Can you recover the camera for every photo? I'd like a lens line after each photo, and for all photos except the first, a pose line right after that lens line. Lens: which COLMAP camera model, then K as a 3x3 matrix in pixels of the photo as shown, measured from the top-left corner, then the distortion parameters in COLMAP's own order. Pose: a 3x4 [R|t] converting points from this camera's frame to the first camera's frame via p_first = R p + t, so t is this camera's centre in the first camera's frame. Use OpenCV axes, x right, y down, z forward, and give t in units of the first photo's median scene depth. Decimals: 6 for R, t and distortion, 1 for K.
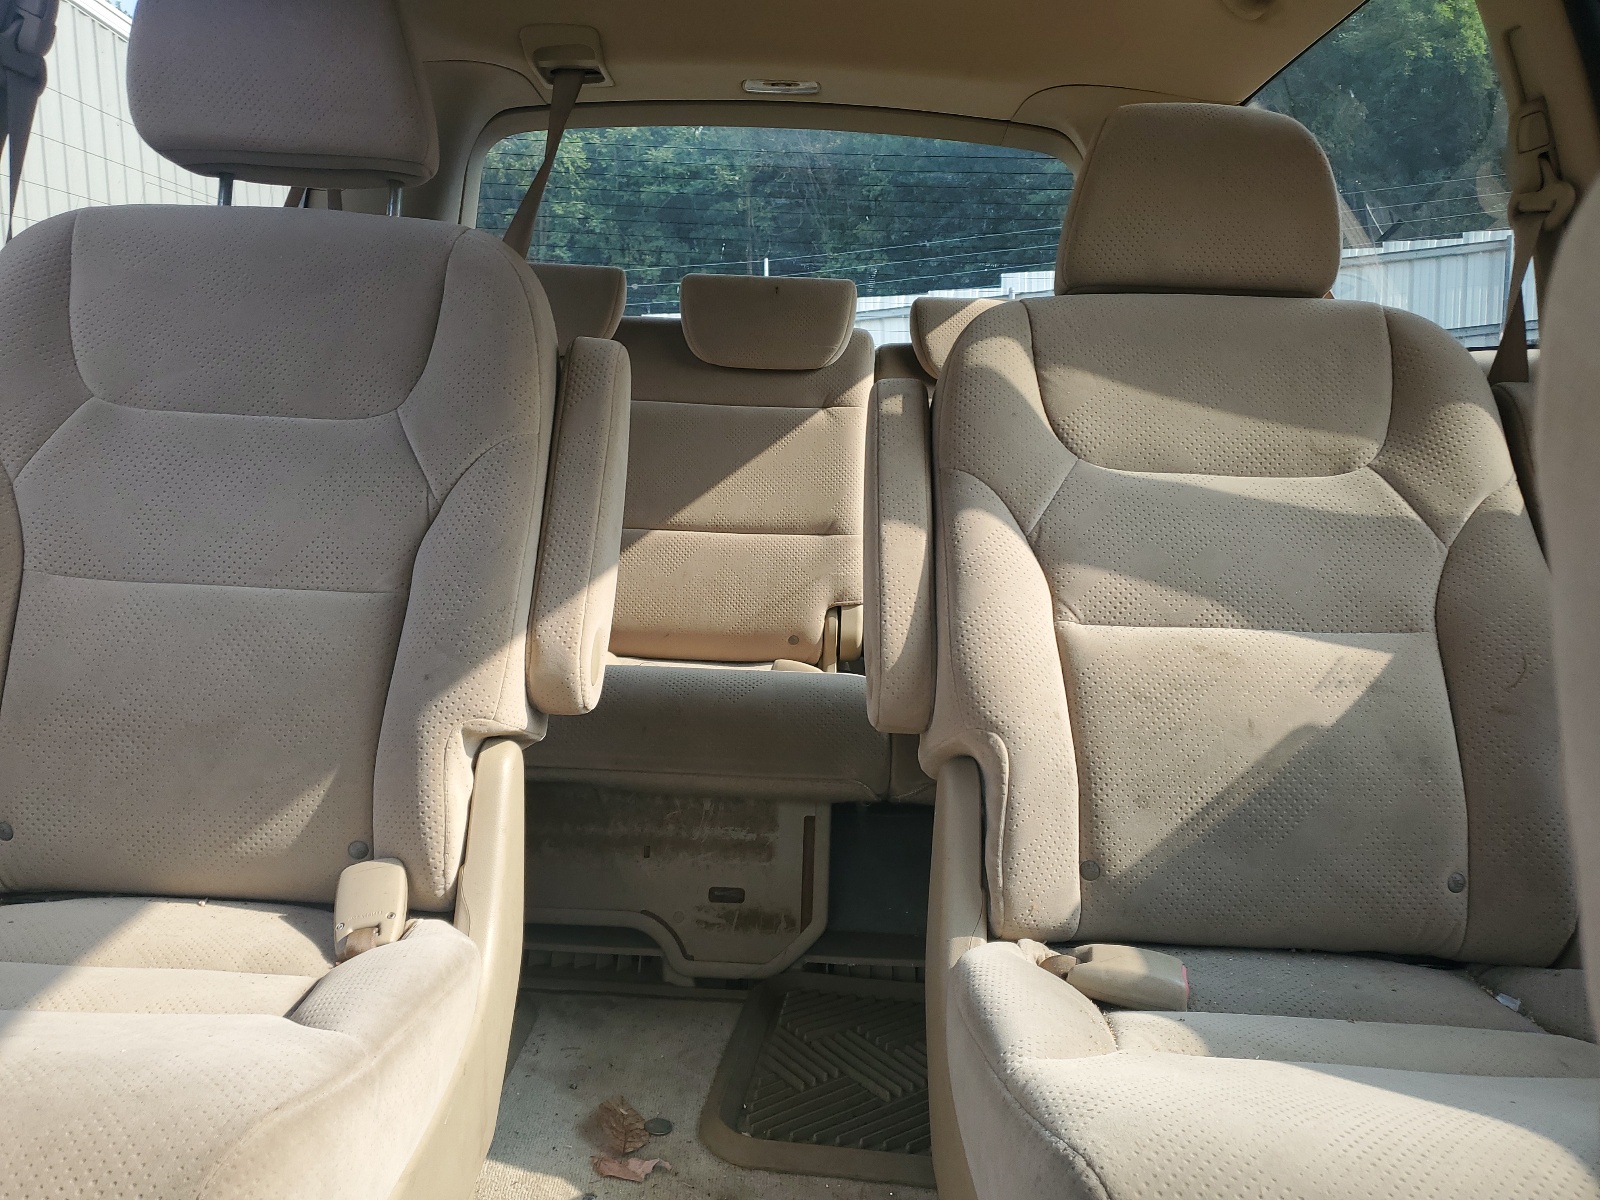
lens RADIAL K [[1234.6, 0, 799.6], [0, 1234.6, 626.7], [0, 0, 1]] dist [-0.043462, 0.093537]
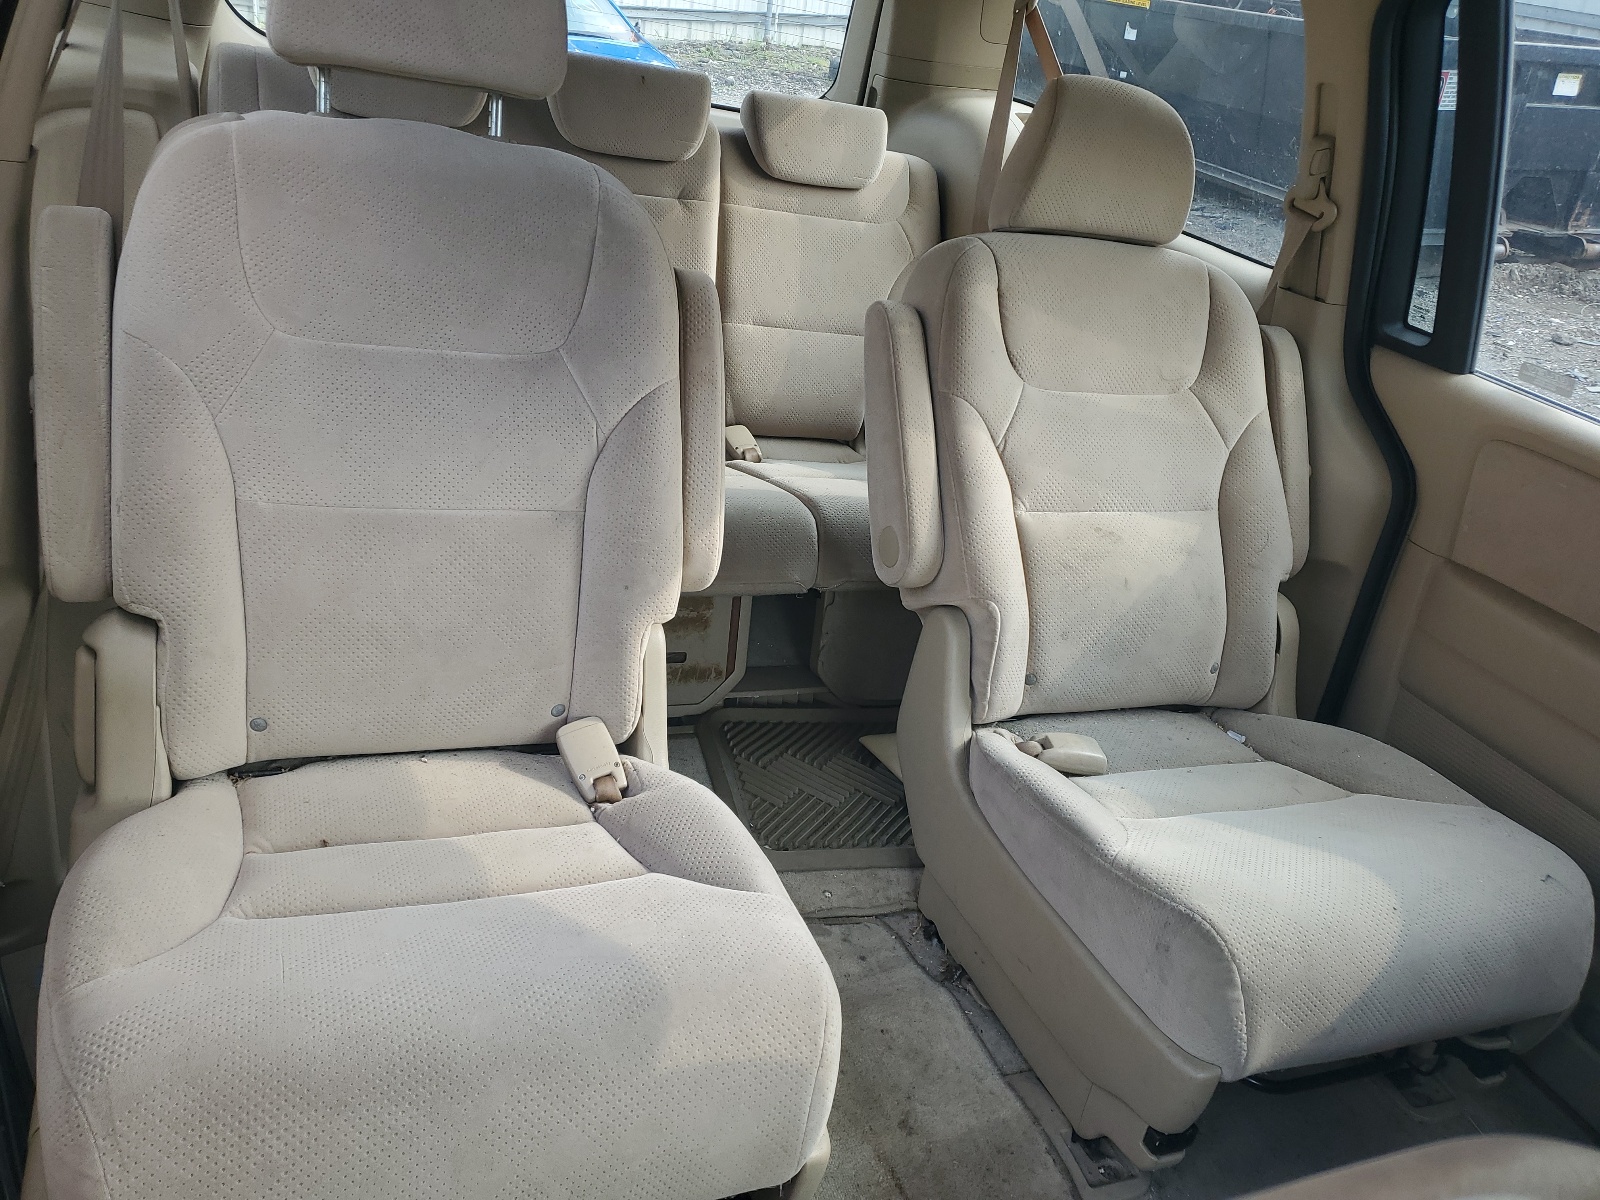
lens RADIAL K [[1199.0, 0, 800.0], [0, 1199.0, 600.0], [0, 0, 1]] dist [0.024101, 0.000105]
pose [[0.916952, -0.057463, 0.394837, -0.583098], [-0.075516, 0.946695, 0.313155, -0.326944], [-0.391785, -0.316965, 0.863735, -0.151554]]
